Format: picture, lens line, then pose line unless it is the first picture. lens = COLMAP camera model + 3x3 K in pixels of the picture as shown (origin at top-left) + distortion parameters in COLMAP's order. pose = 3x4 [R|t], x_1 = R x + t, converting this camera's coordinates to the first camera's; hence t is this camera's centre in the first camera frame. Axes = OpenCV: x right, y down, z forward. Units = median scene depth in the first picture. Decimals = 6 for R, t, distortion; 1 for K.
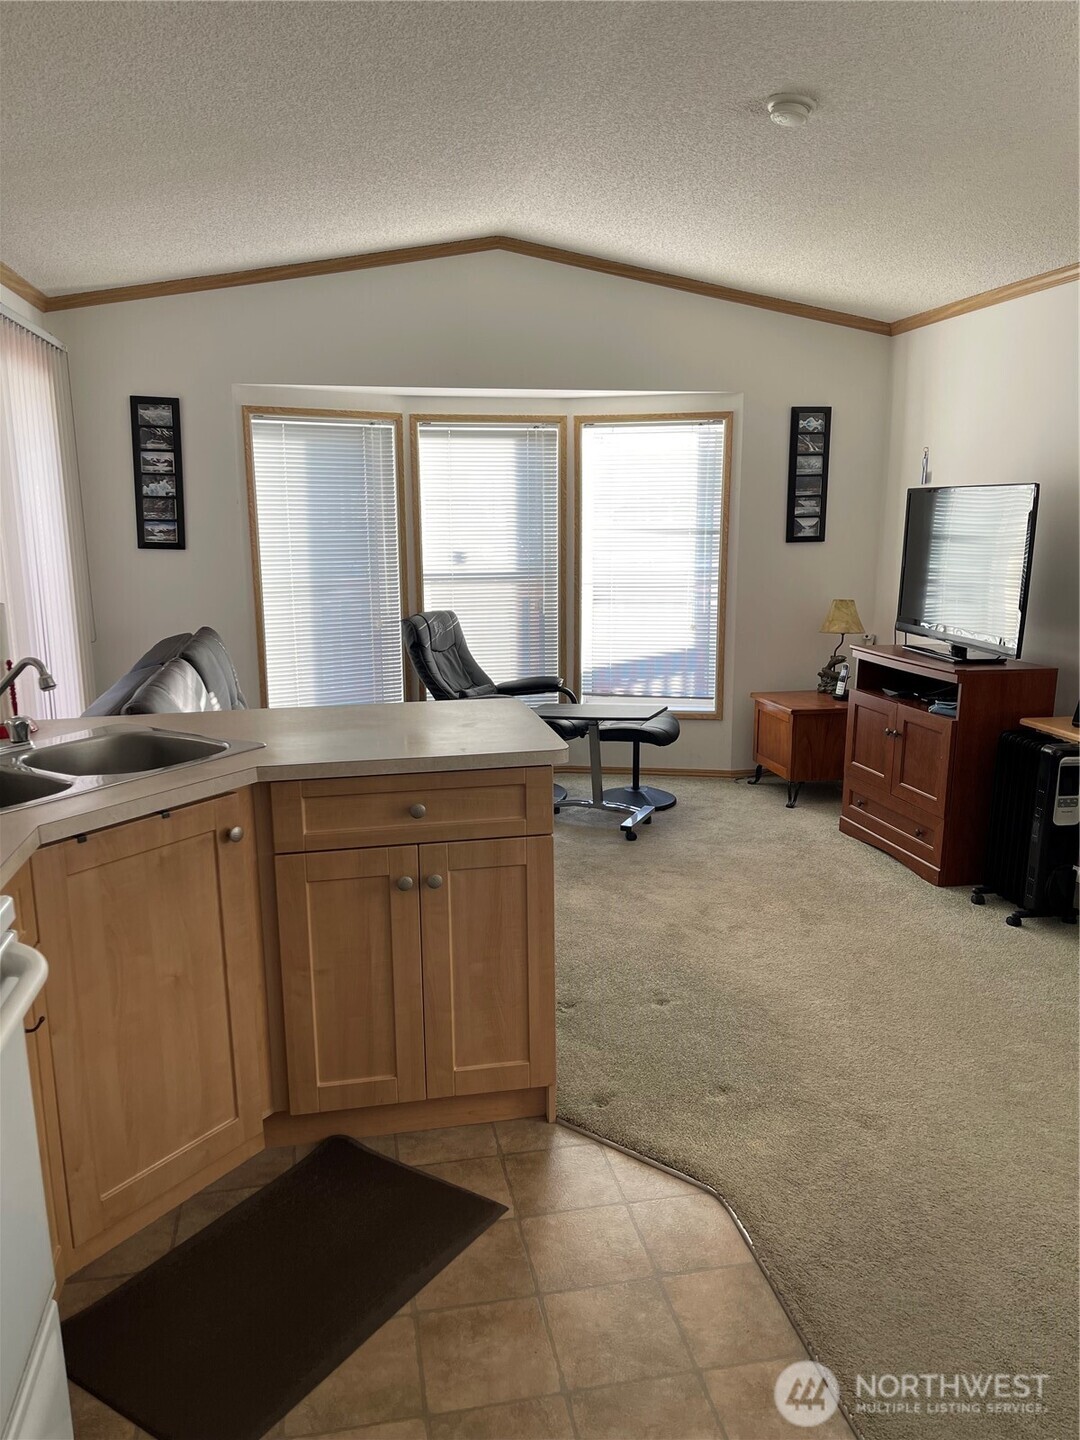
lens RADIAL K [[1083.2, 0, 538.1], [0, 1083.2, 740.9], [0, 0, 1]] dist [0.034922, -0.000670]
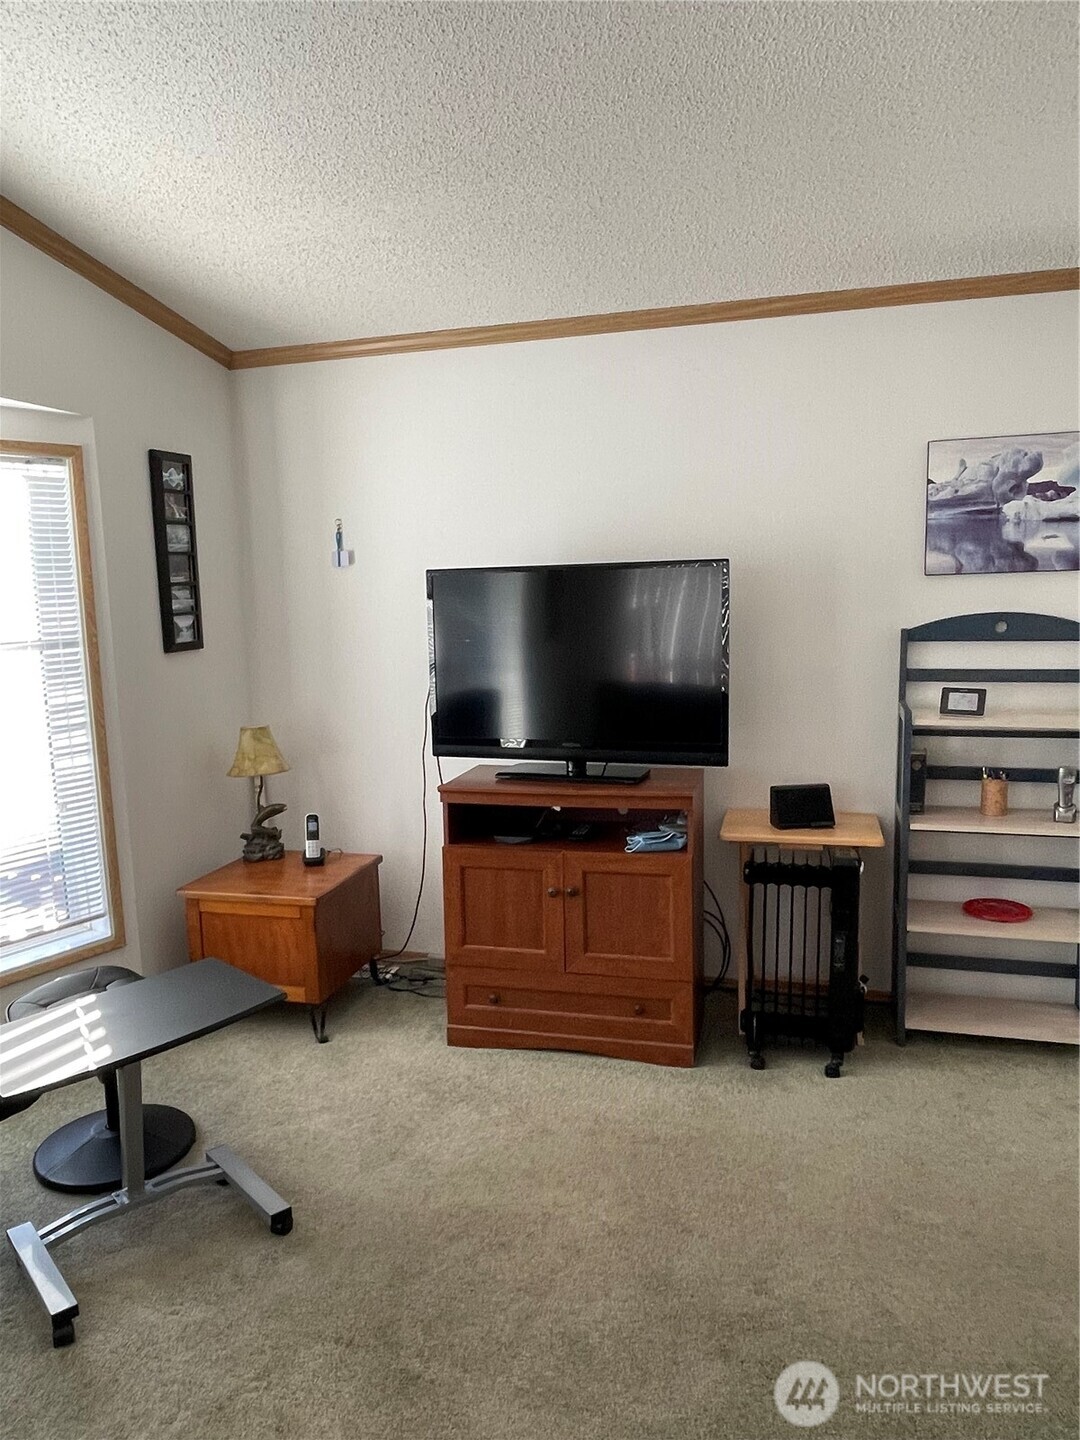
lens RADIAL K [[1006.8, 0, 537.6], [0, 1006.8, 733.0], [0, 0, 1]] dist [0.006873, -0.027515]
pose [[0.456903, -0.139832, 0.878457, -0.214399], [0.211937, 0.976239, 0.045164, -0.118177], [-0.863899, 0.165542, 0.475683, 0.537864]]
